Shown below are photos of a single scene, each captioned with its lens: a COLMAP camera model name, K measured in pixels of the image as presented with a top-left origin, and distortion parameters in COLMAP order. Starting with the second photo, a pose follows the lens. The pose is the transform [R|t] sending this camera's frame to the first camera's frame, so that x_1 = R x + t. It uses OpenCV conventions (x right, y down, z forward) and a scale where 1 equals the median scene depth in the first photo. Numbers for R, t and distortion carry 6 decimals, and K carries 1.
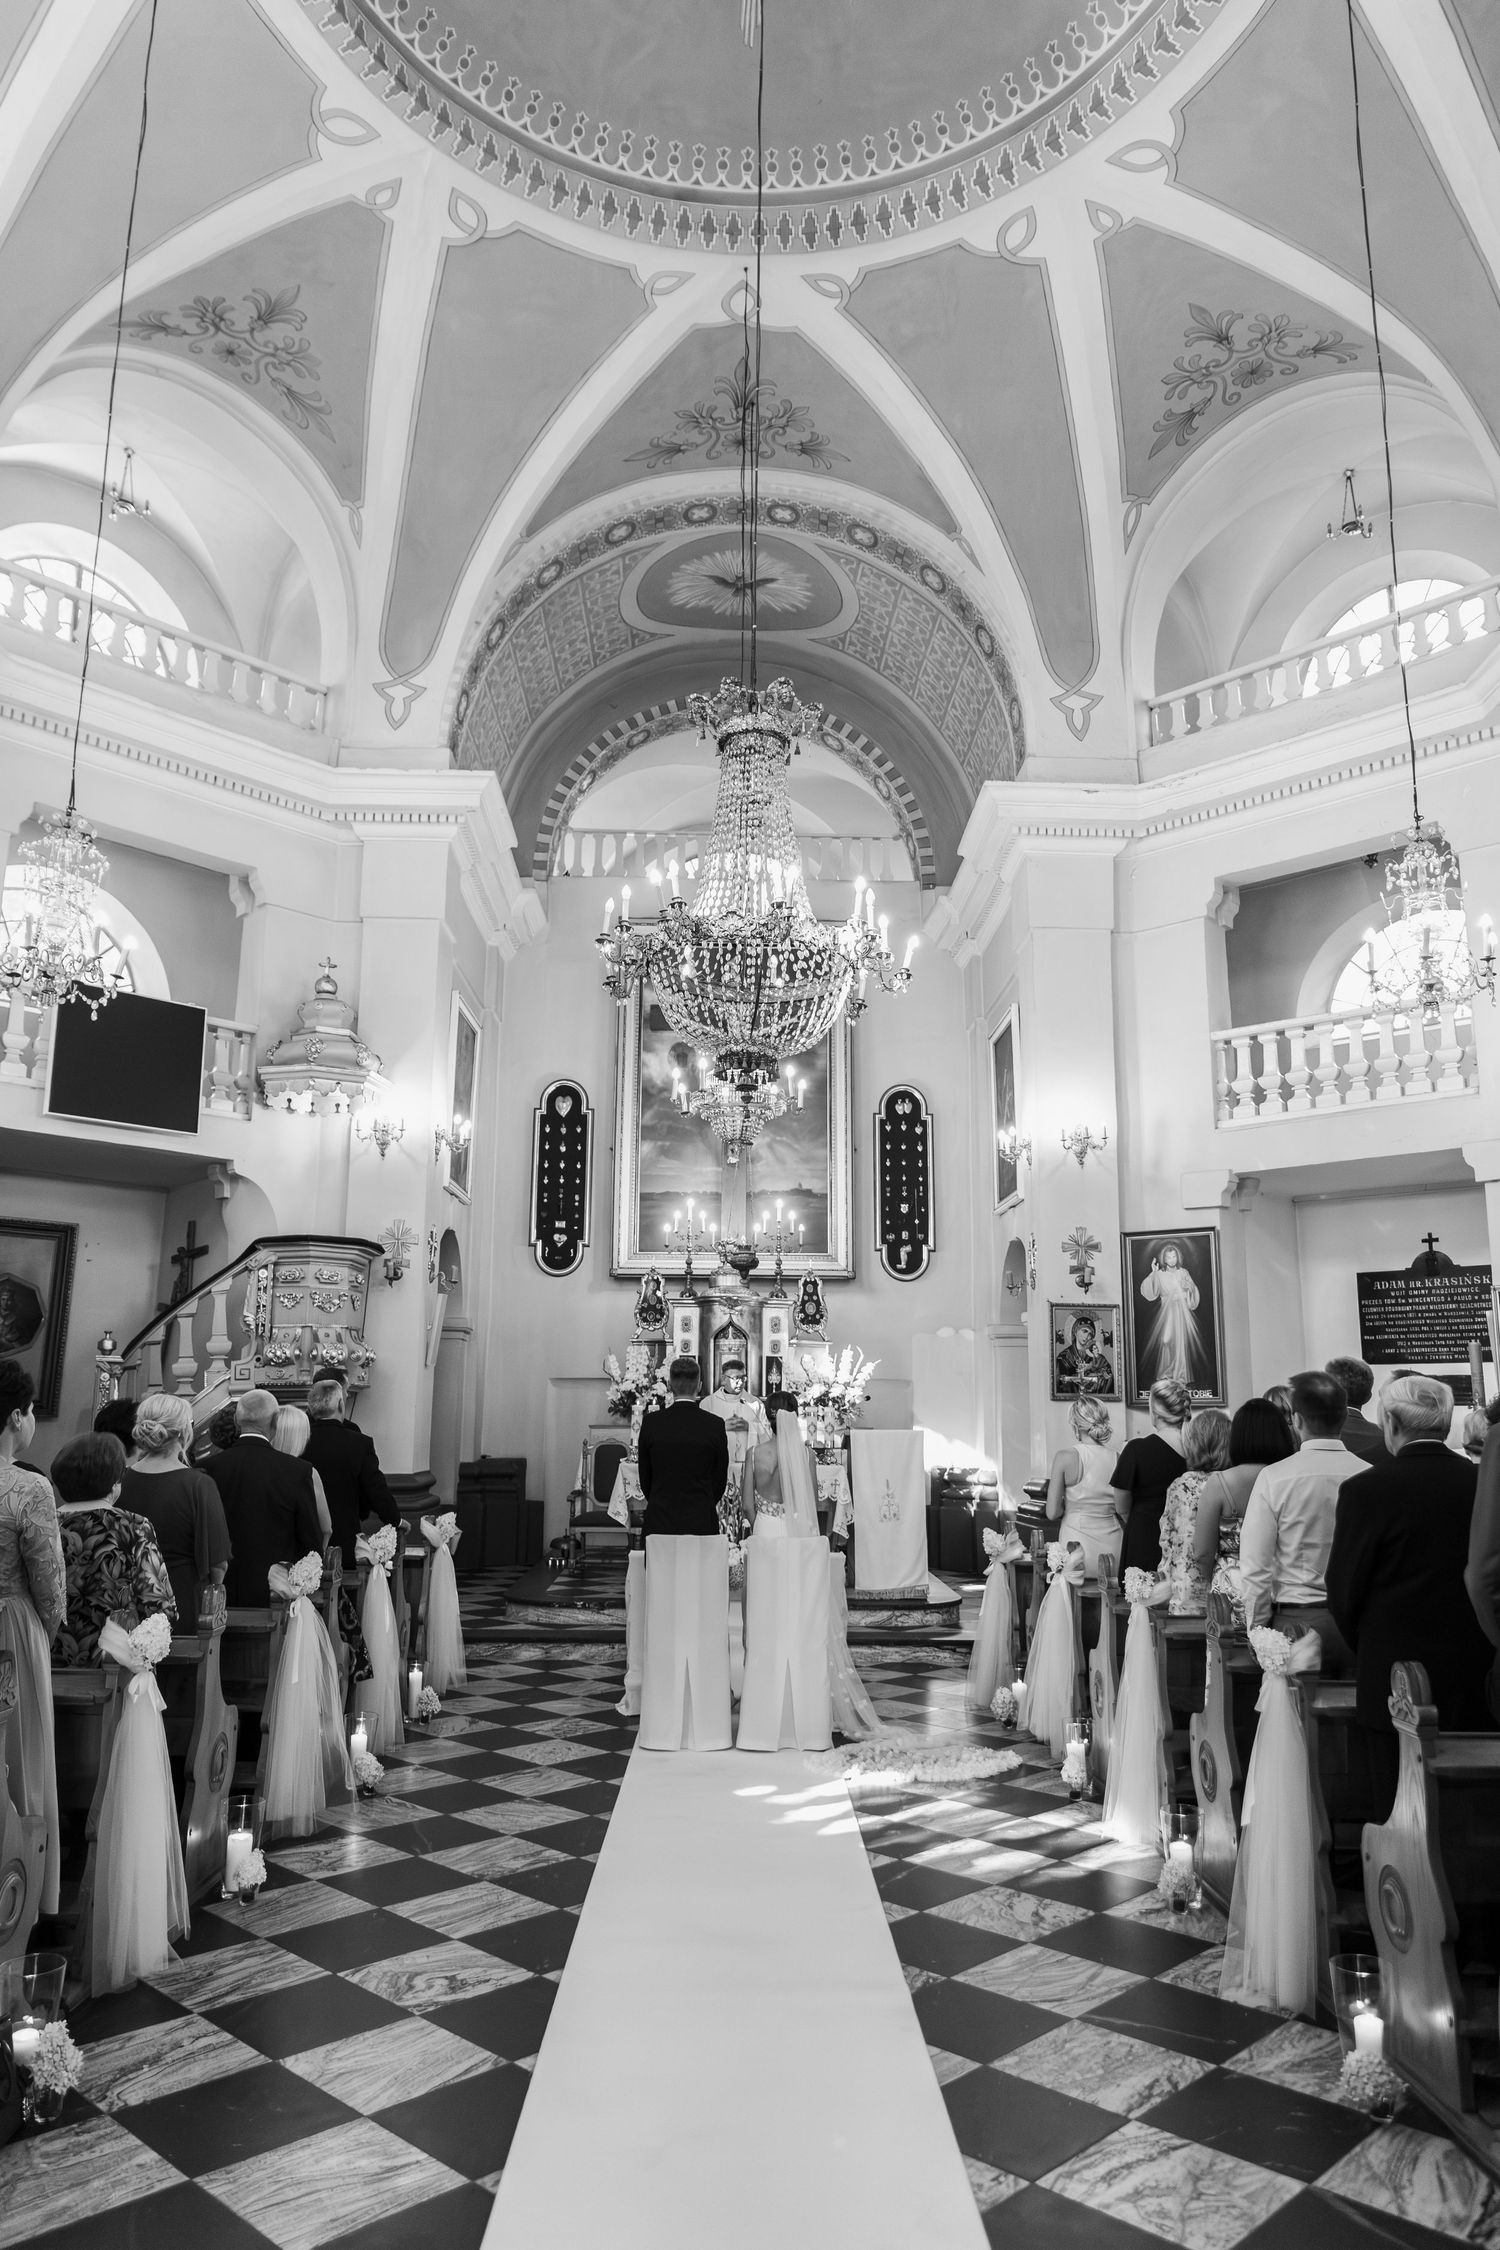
lens RADIAL K [[1524.8, 0, 747.7], [0, 1524.8, 1126.7], [0, 0, 1]] dist [0.008643, 0.000436]
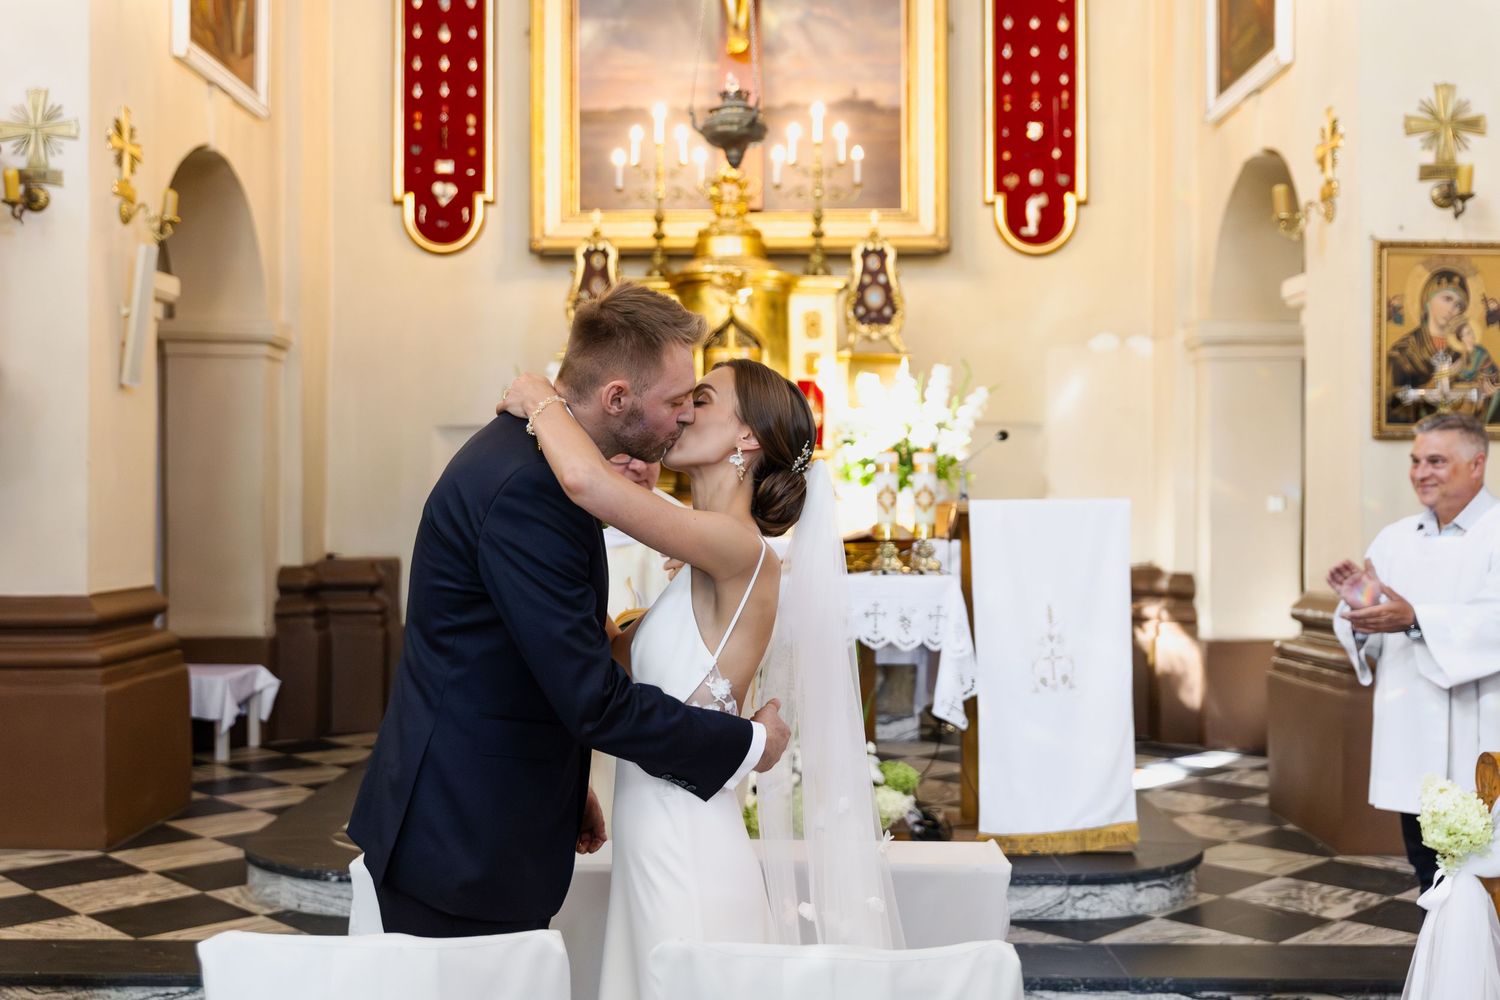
lens RADIAL K [[1642.4, 0, 750.7], [0, 1642.4, 497.3], [0, 0, 1]] dist [-0.009239, 0.000000]
pose [[0.999640, -0.008723, -0.025363, 0.009734], [0.013218, 0.983051, 0.182855, 0.077345], [0.023338, -0.183125, 0.982813, 0.371784]]
